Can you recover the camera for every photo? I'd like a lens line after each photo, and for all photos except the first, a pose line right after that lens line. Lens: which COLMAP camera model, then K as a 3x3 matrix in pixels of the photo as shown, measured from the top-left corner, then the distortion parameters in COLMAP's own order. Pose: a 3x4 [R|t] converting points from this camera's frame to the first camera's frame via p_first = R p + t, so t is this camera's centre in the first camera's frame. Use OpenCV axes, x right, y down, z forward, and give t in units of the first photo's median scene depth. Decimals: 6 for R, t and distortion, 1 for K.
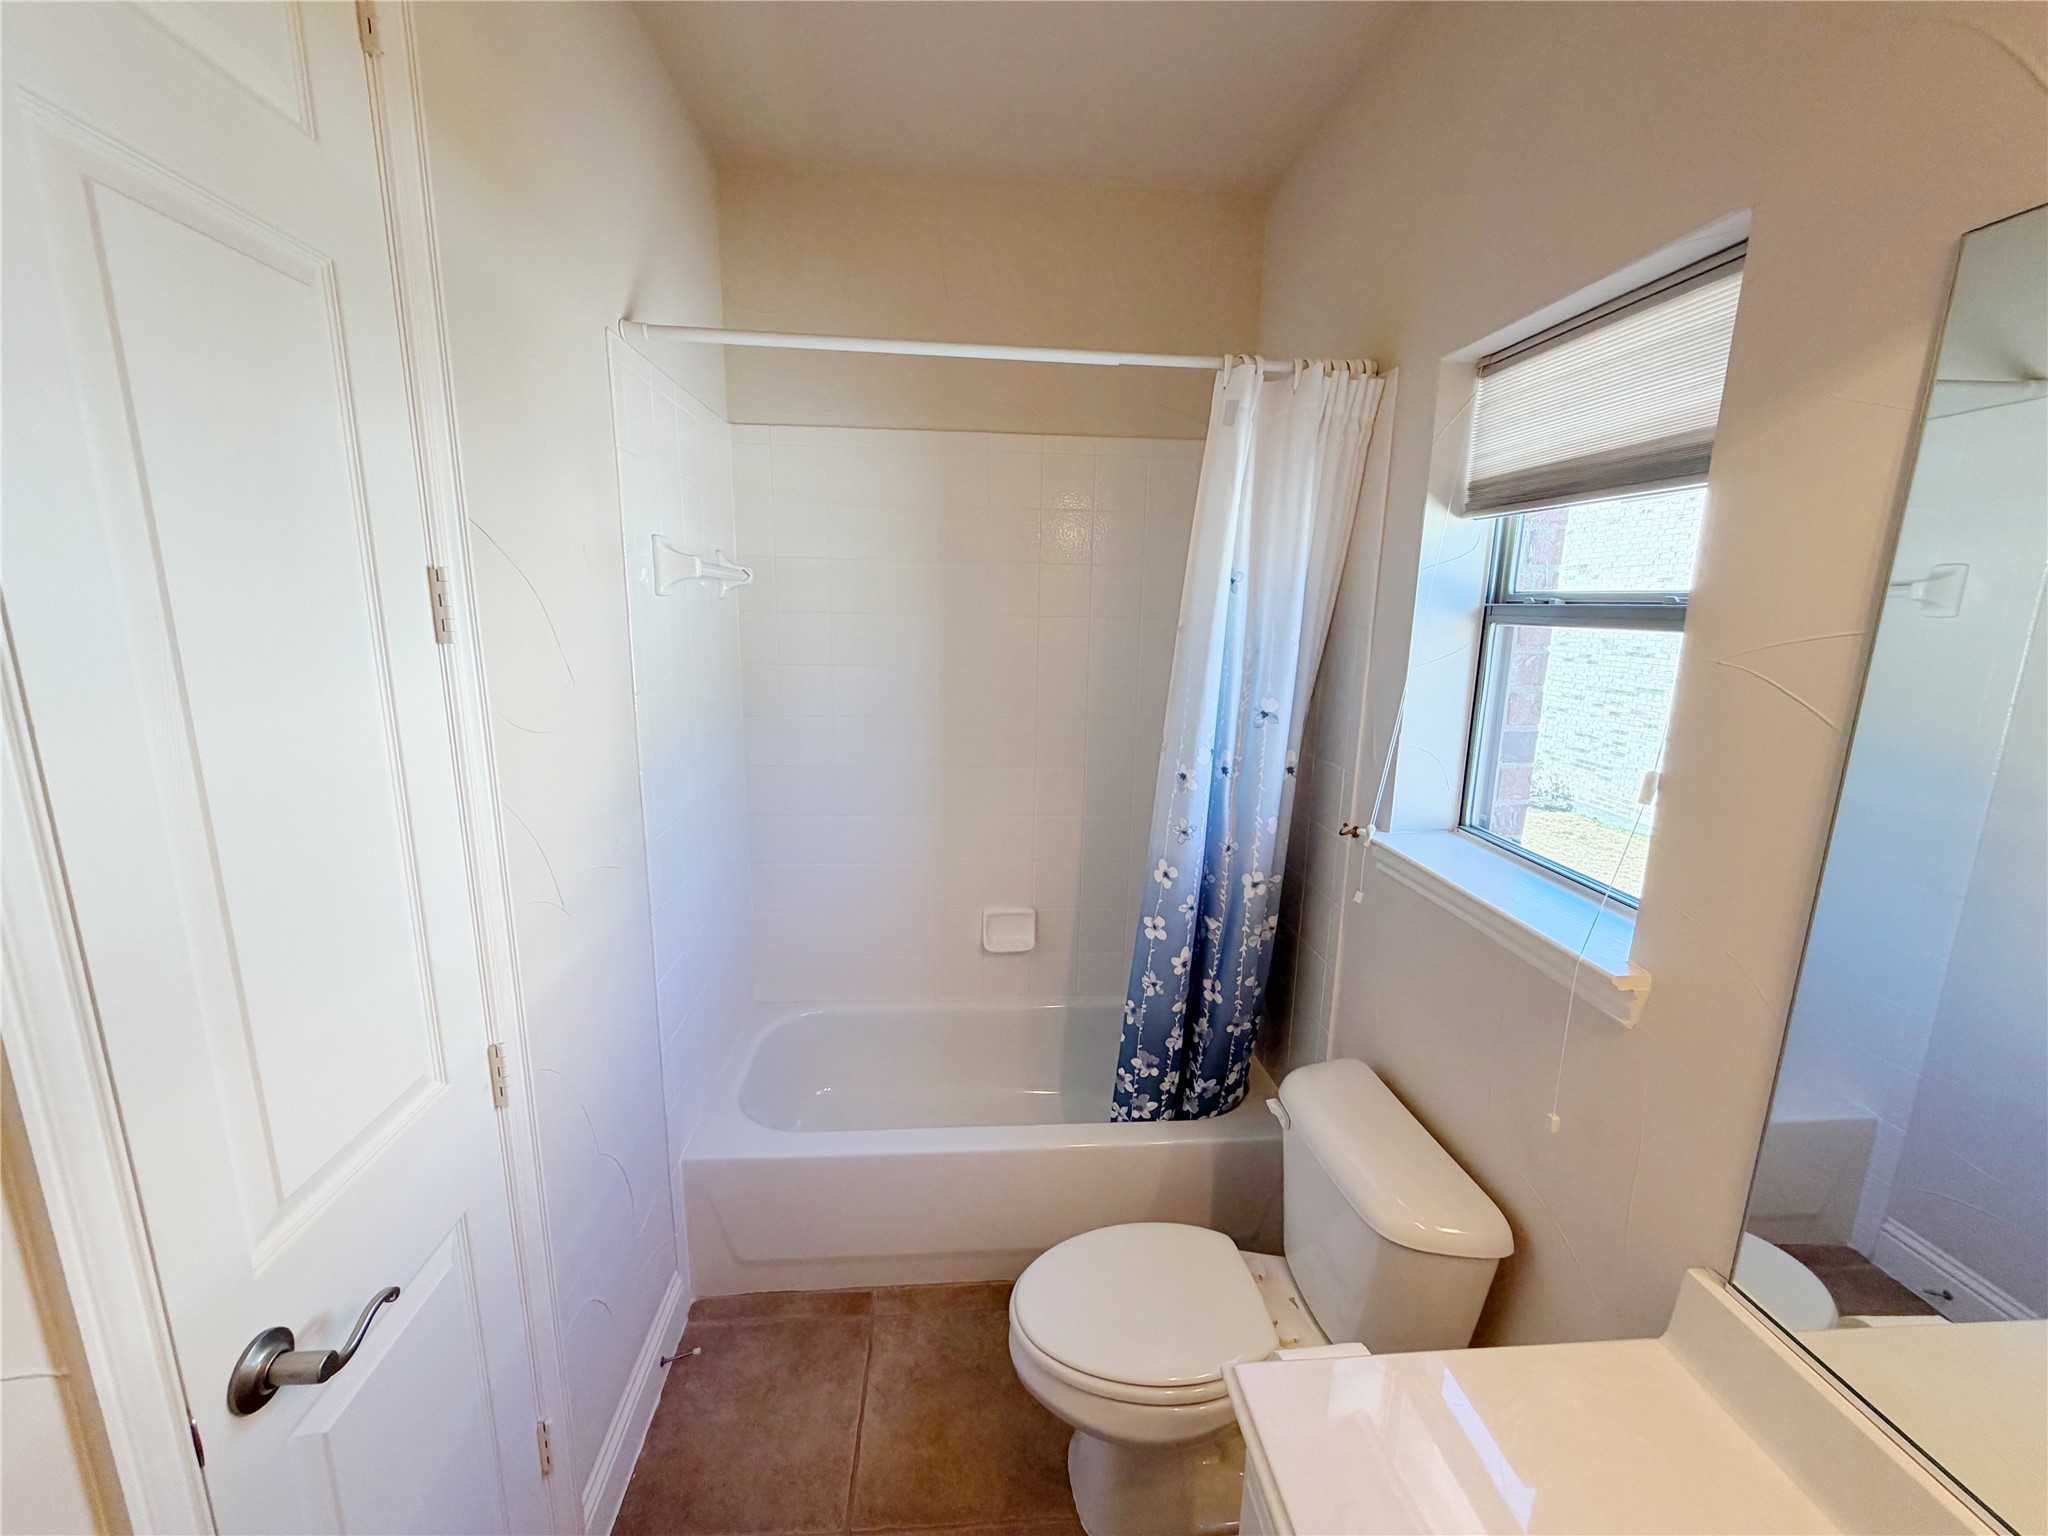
lens RADIAL K [[814.6, 0, 1013.8], [0, 814.6, 766.4], [0, 0, 1]] dist [-0.003864, 0.000837]
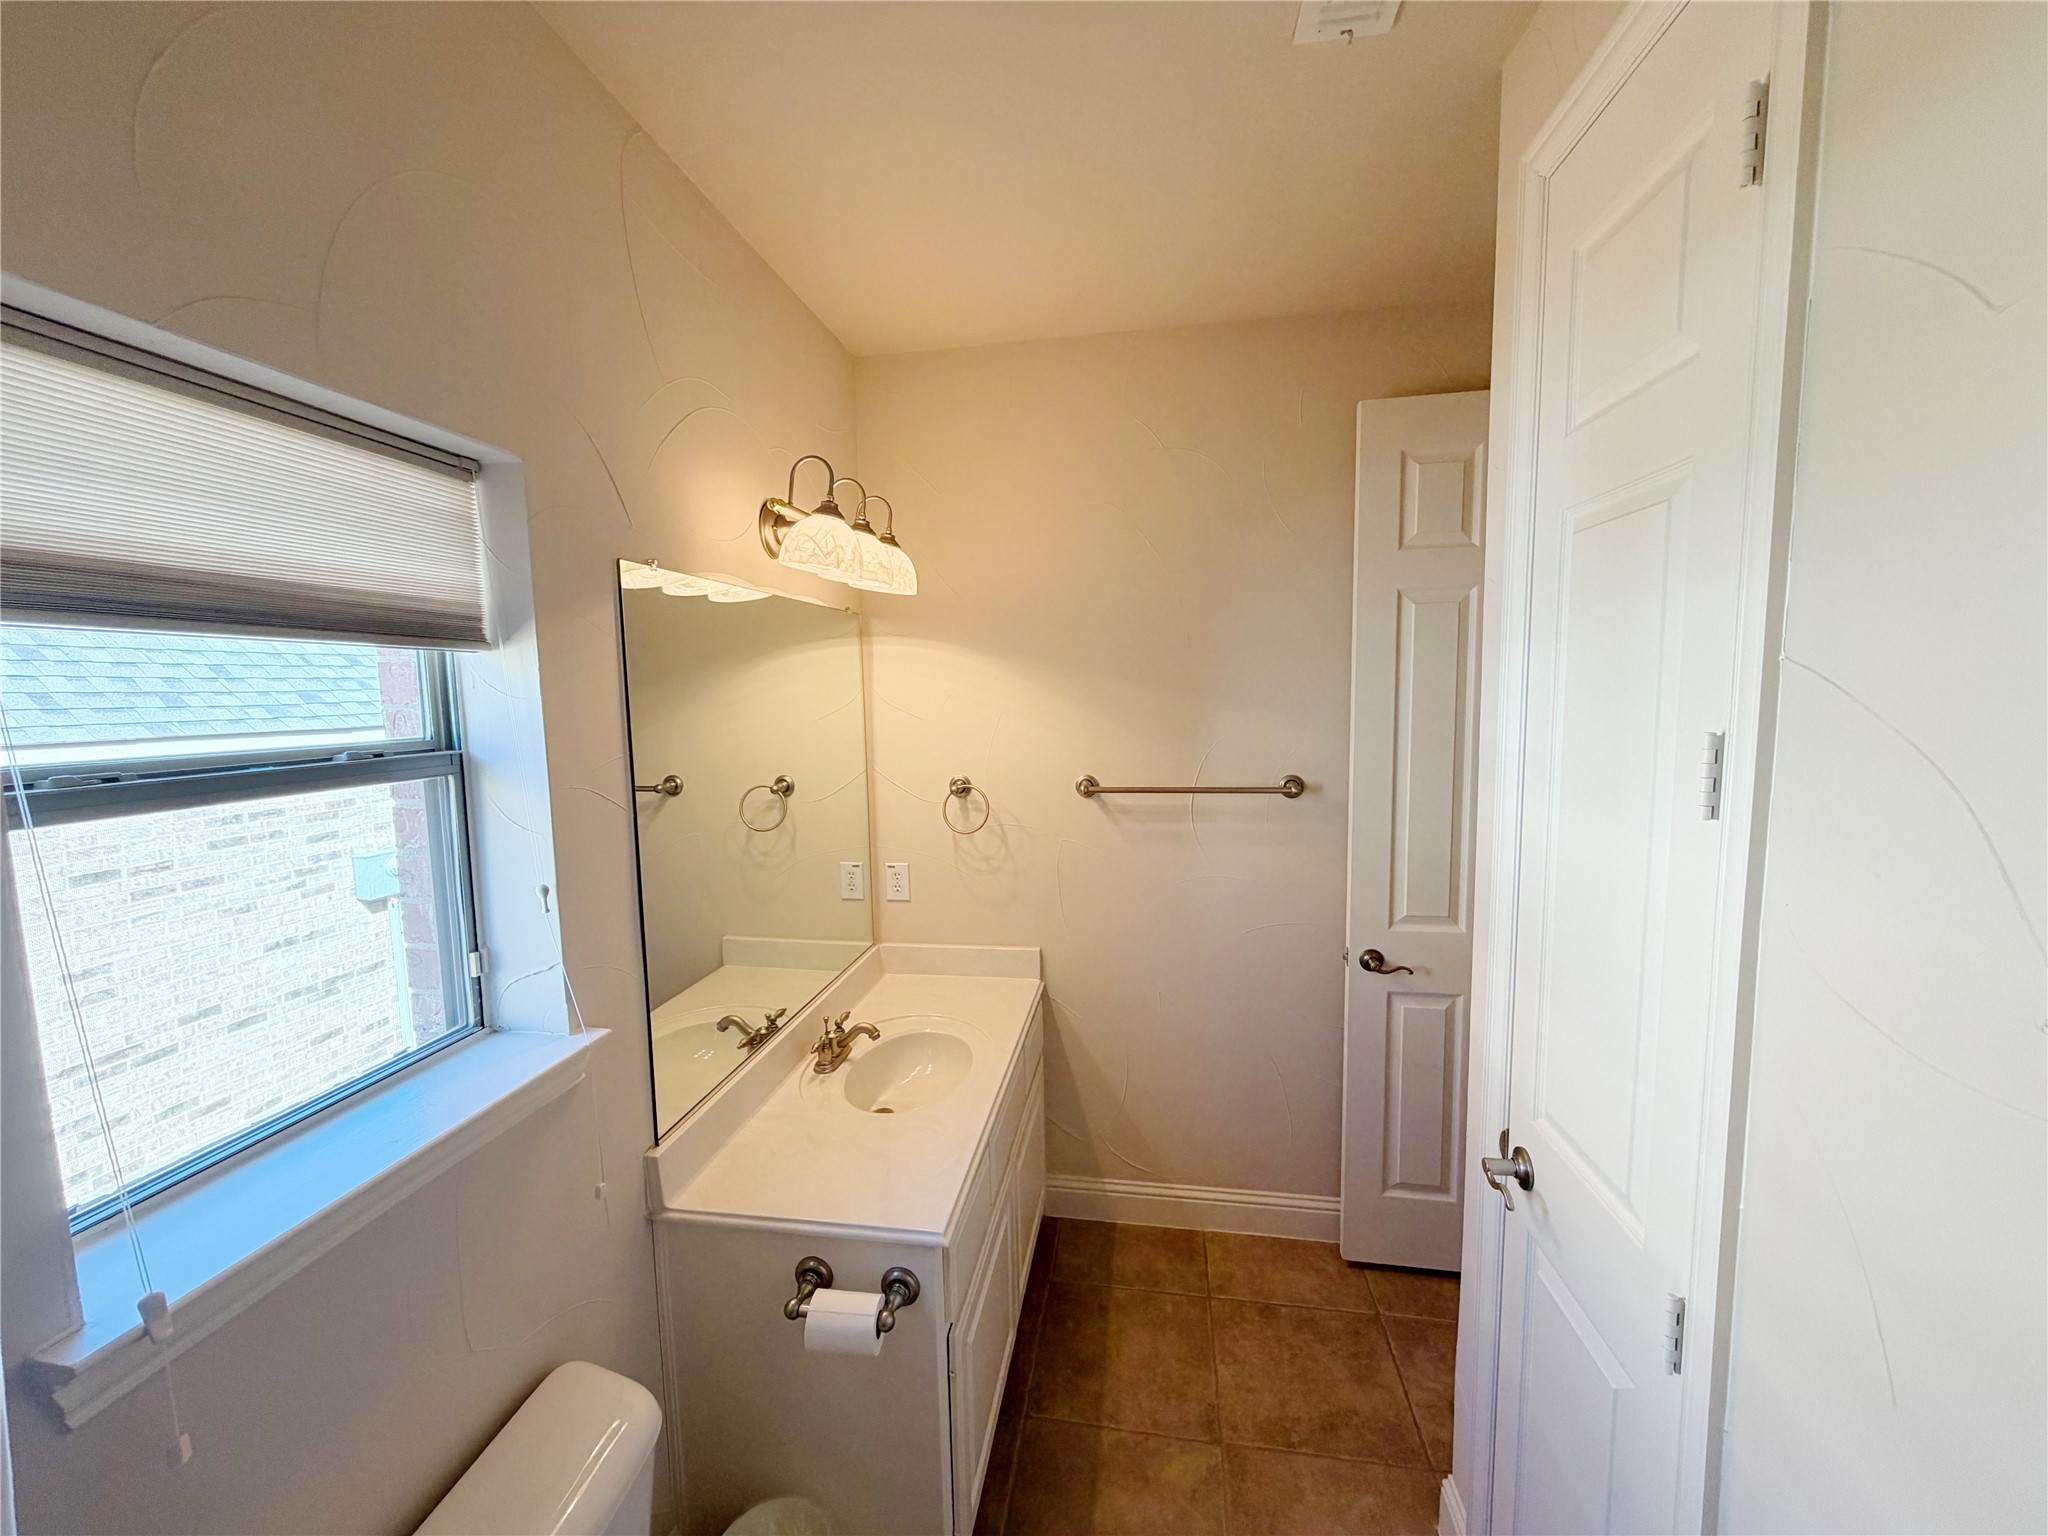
lens RADIAL K [[814.6, 0, 1016.8], [0, 814.6, 775.0], [0, 0, 1]] dist [-0.003864, 0.000837]
pose [[-0.972549, -0.028499, 0.230948, -0.117965], [0.047952, 0.946627, 0.318743, -0.343392], [-0.227706, 0.321067, -0.919275, 1.307184]]
